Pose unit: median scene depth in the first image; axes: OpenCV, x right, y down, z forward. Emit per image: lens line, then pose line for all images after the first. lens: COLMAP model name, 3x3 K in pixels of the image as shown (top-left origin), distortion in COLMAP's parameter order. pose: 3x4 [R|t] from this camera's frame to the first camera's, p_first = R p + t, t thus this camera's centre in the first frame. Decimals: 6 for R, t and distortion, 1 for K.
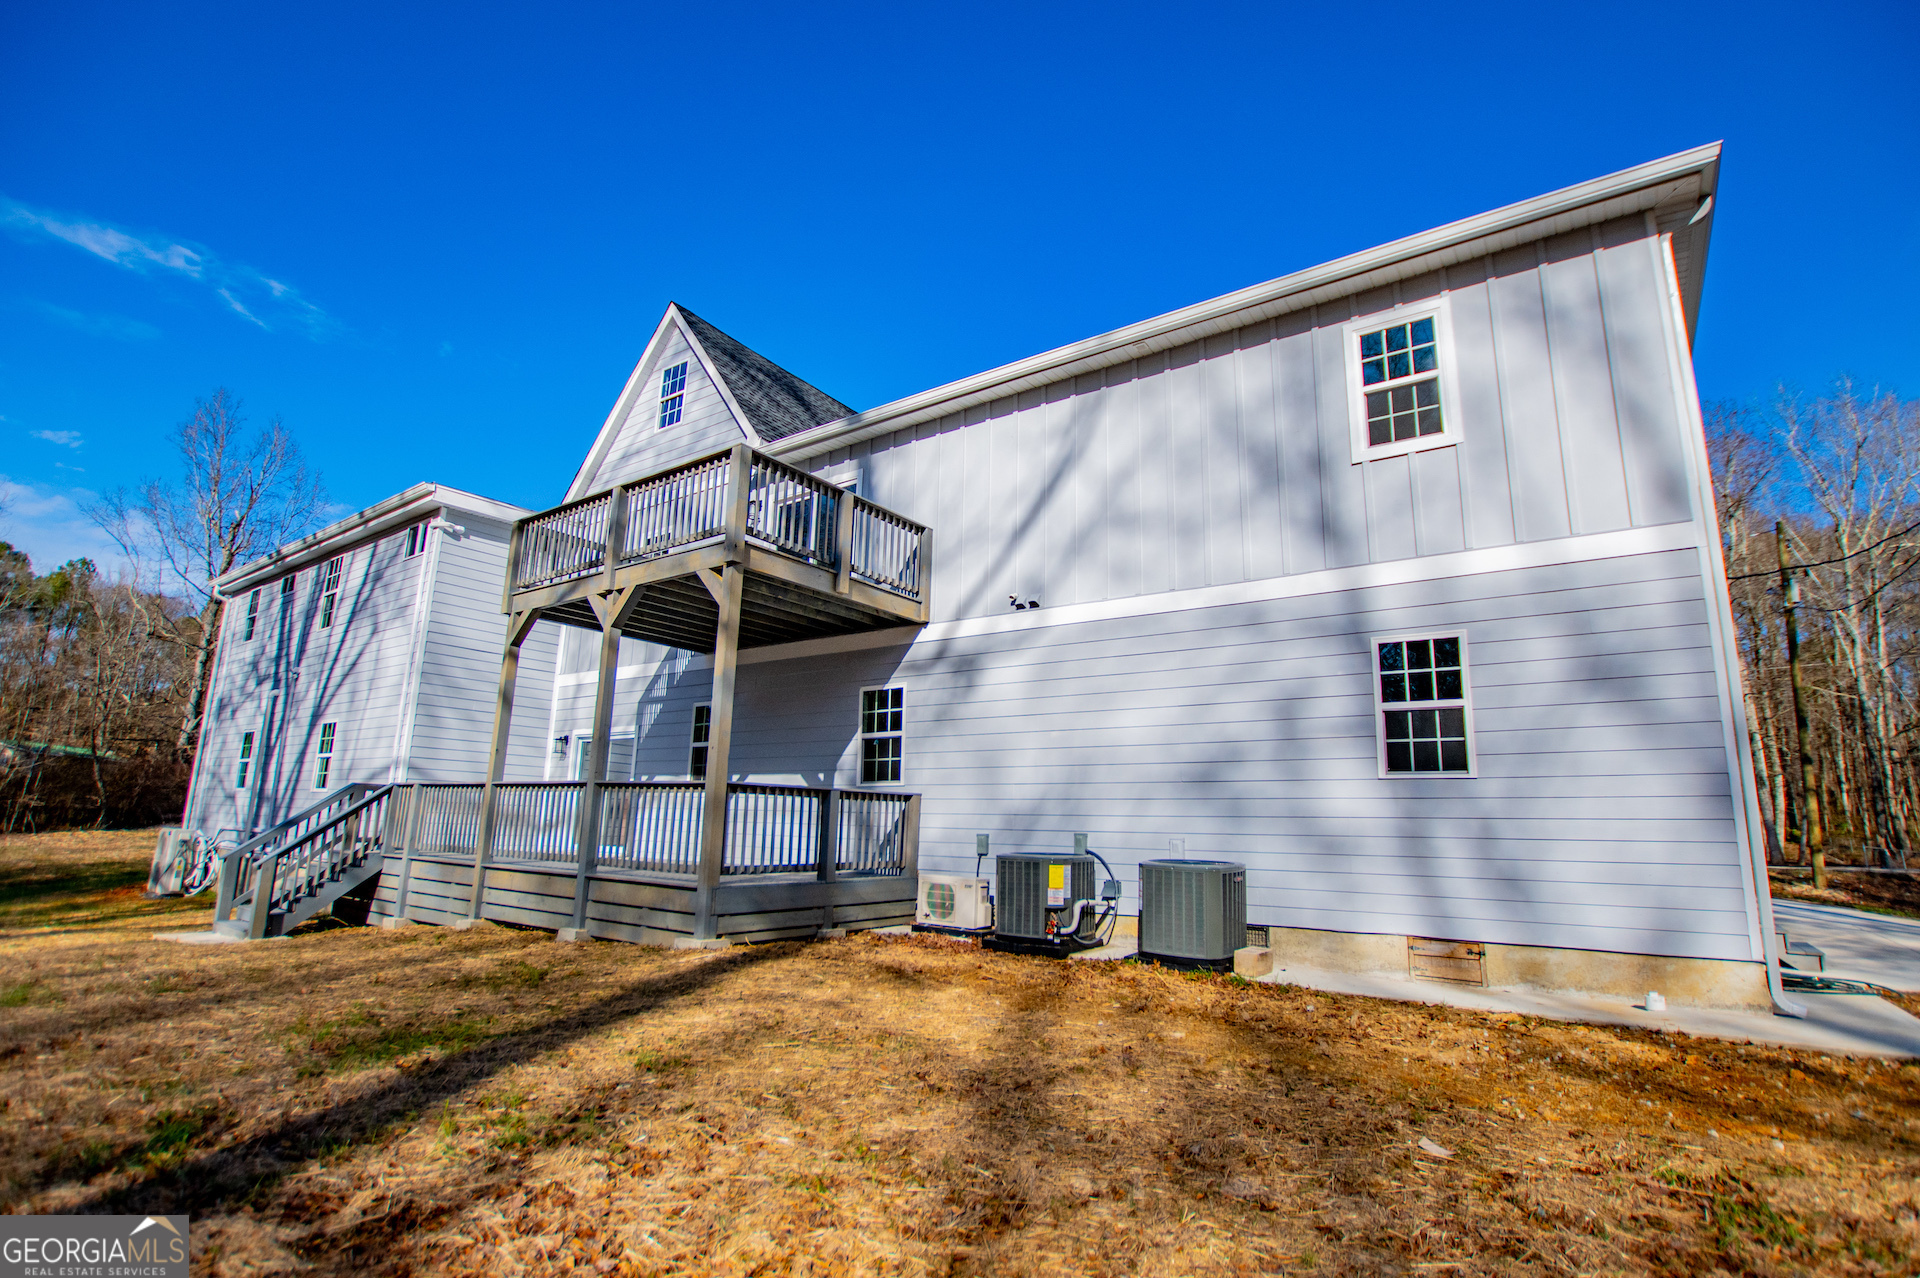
lens RADIAL K [[898.7, 0, 976.4], [0, 898.7, 648.1], [0, 0, 1]] dist [-0.027837, -0.000011]
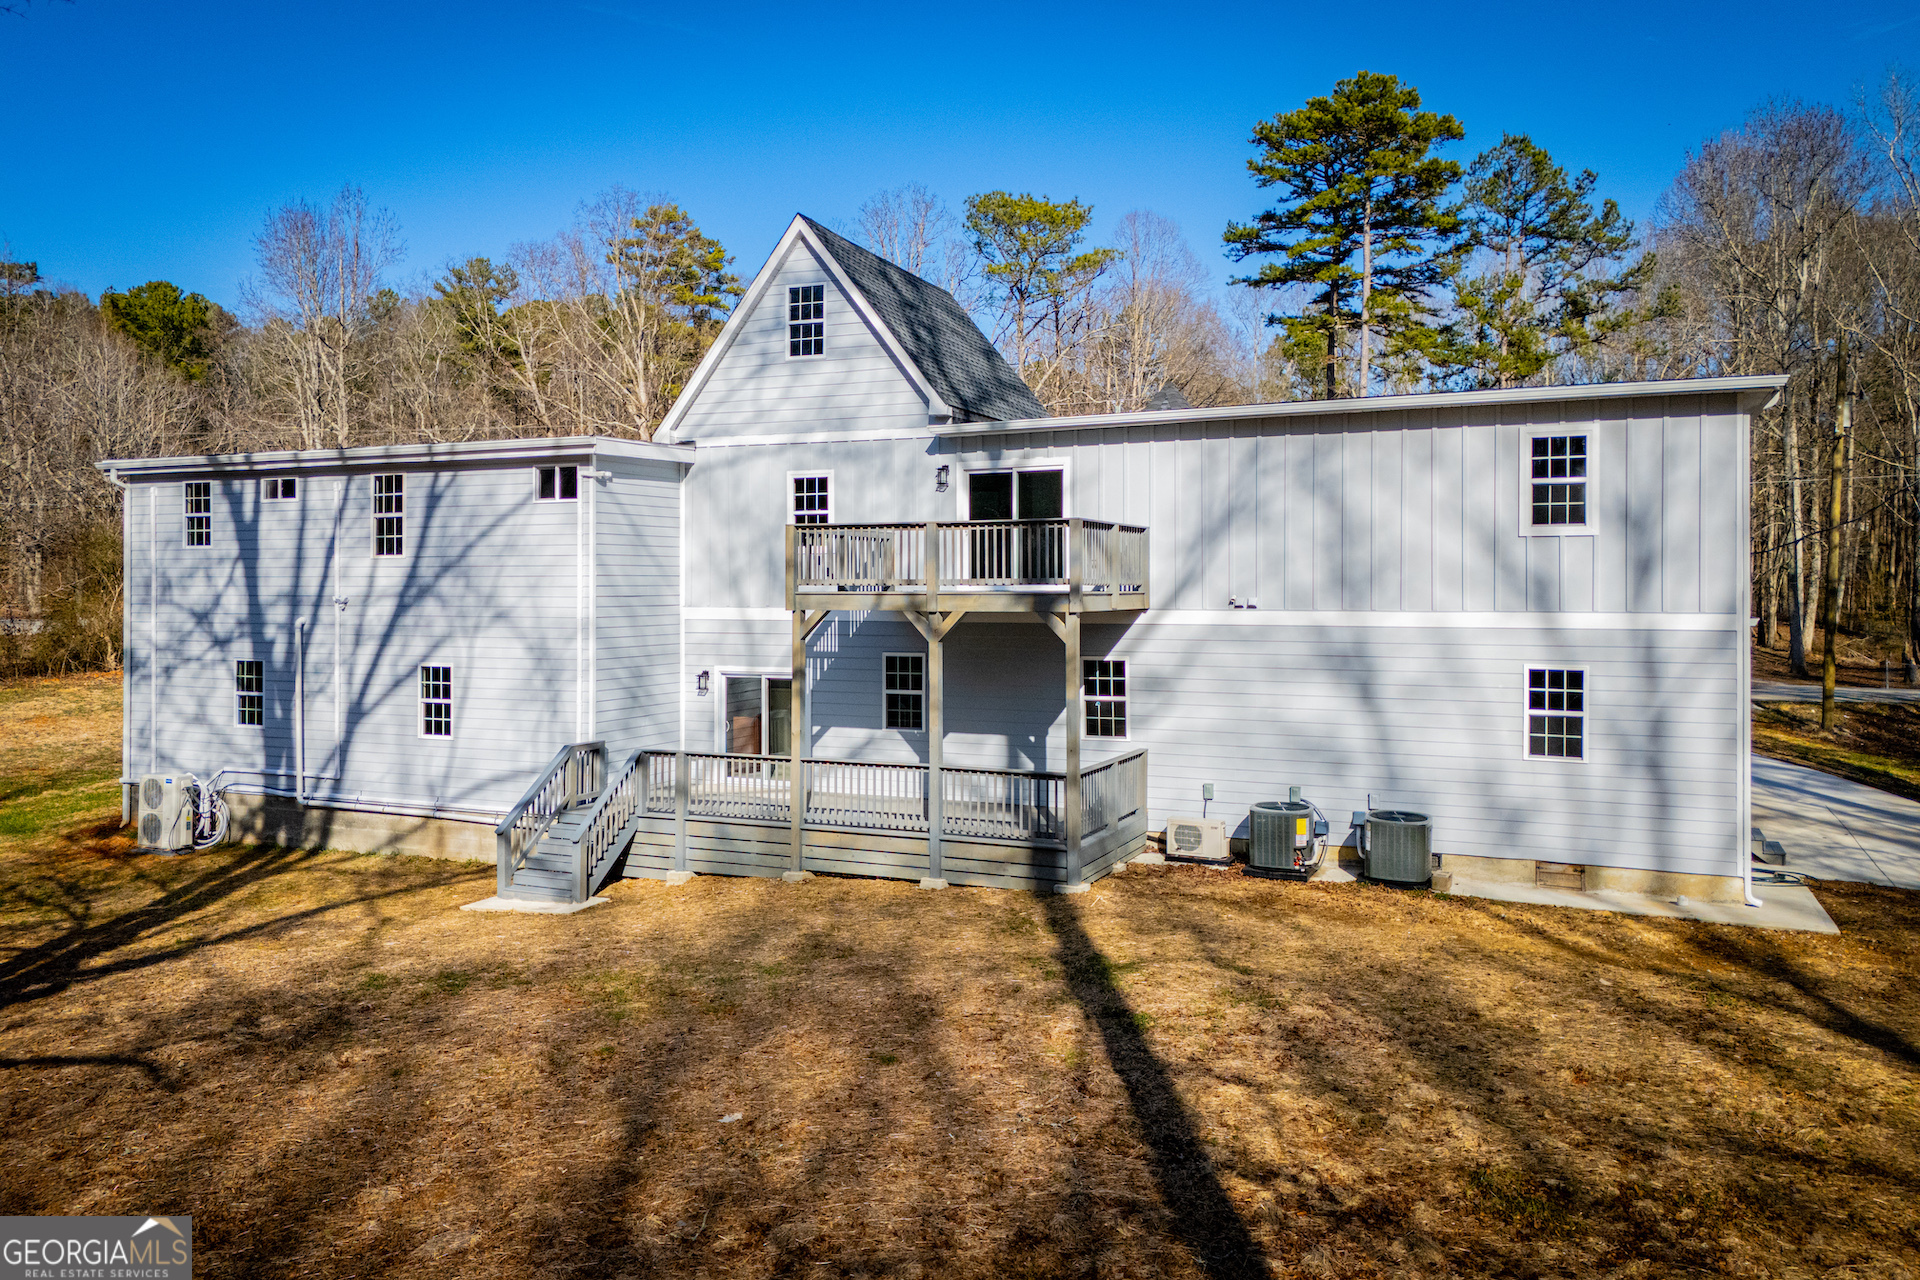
lens RADIAL K [[1403.4, 0, 964.1], [0, 1403.4, 605.1], [0, 0, 1]] dist [0.078502, -0.075897]
pose [[0.982795, -0.029566, 0.182316, -0.629178], [-0.009804, 0.977361, 0.211350, -0.420837], [-0.184437, -0.209501, 0.960256, -0.742670]]
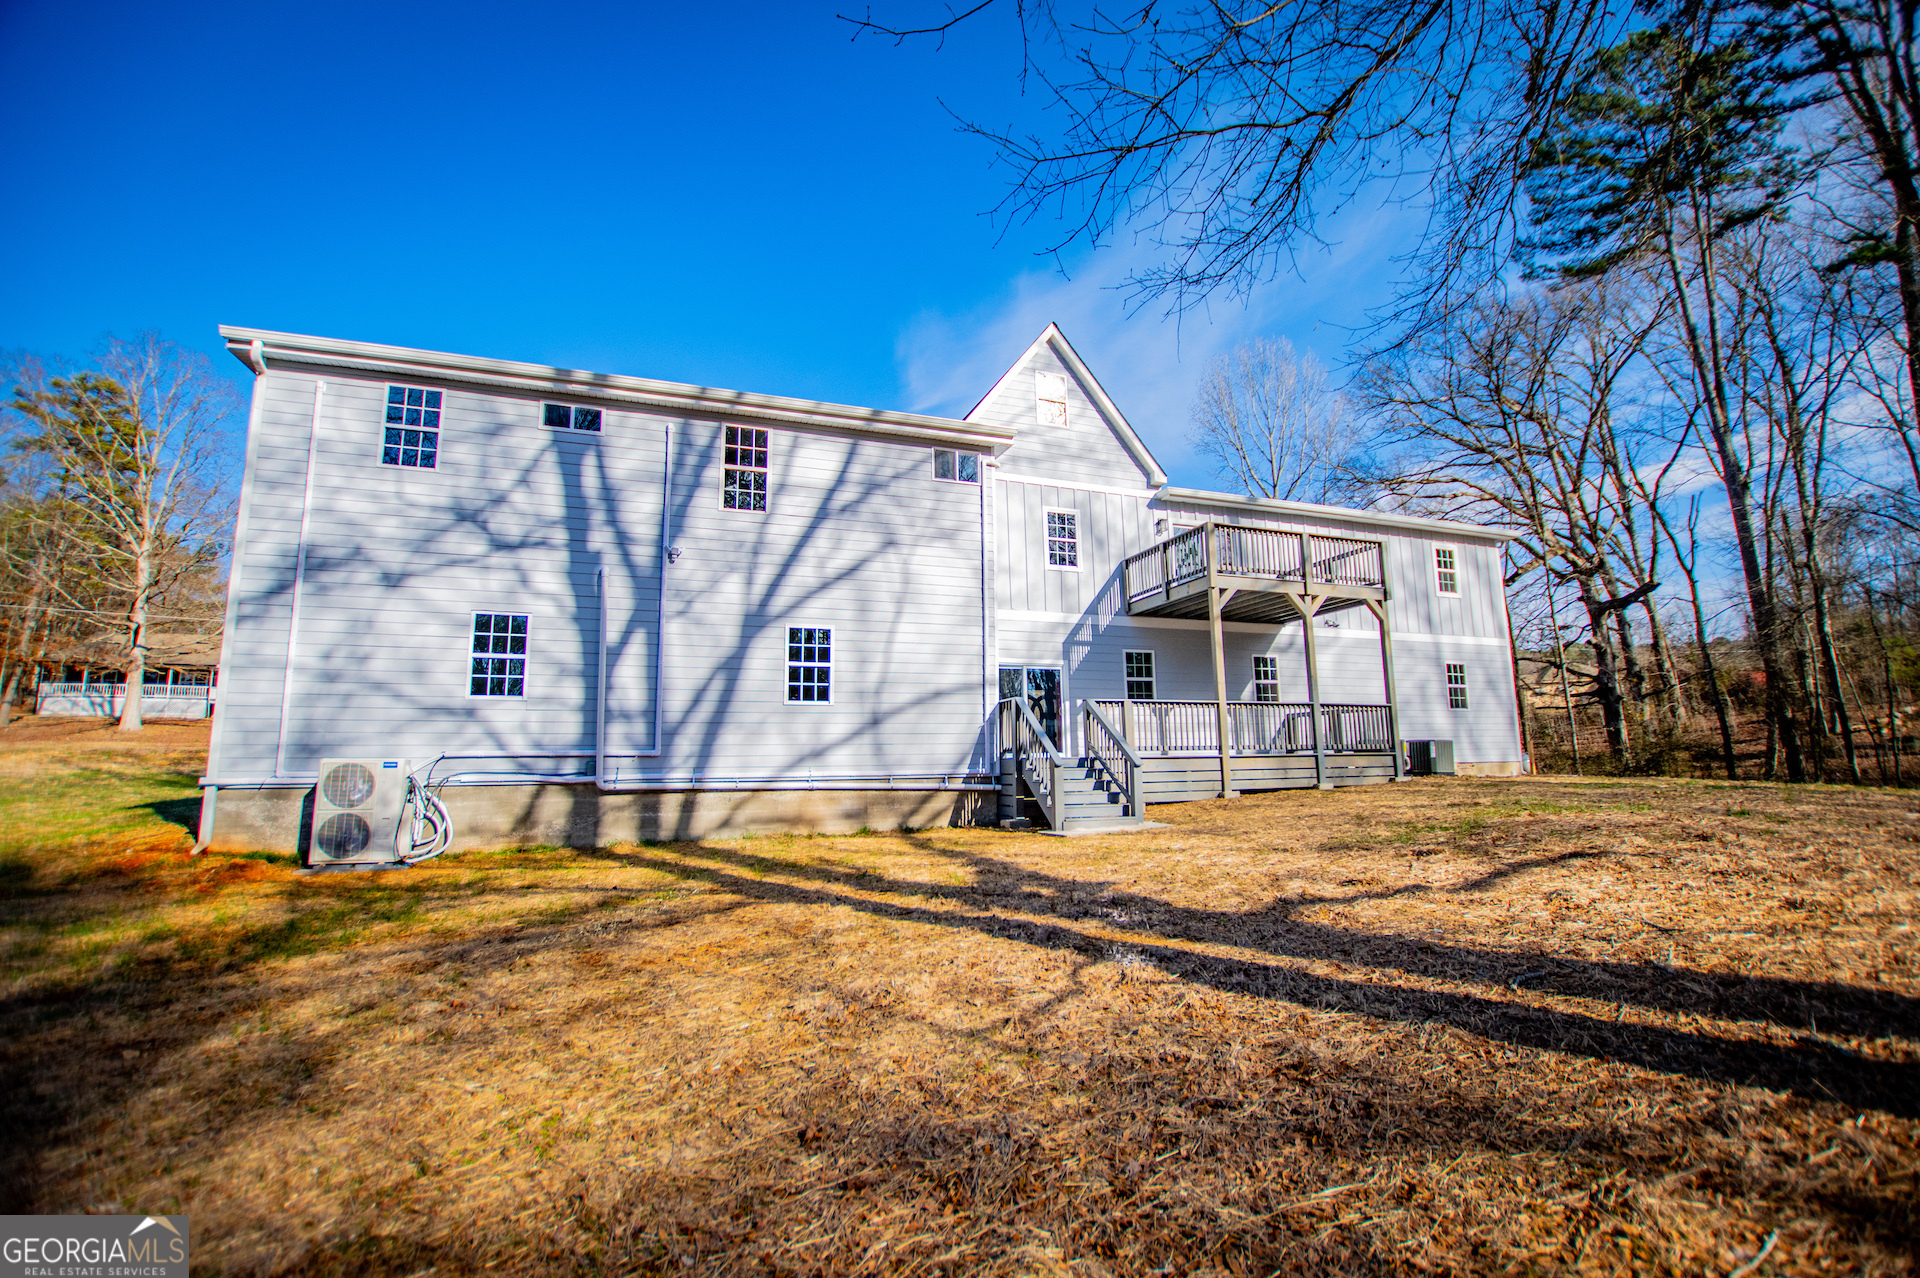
lens RADIAL K [[855.5, 0, 980.7], [0, 855.5, 642.9], [0, 0, 1]] dist [-0.032246, -0.000127]
pose [[0.553415, 0.086673, 0.828384, -1.867038], [-0.132005, 0.991128, -0.015513, 0.121415], [-0.822379, -0.100765, 0.559946, 0.517019]]
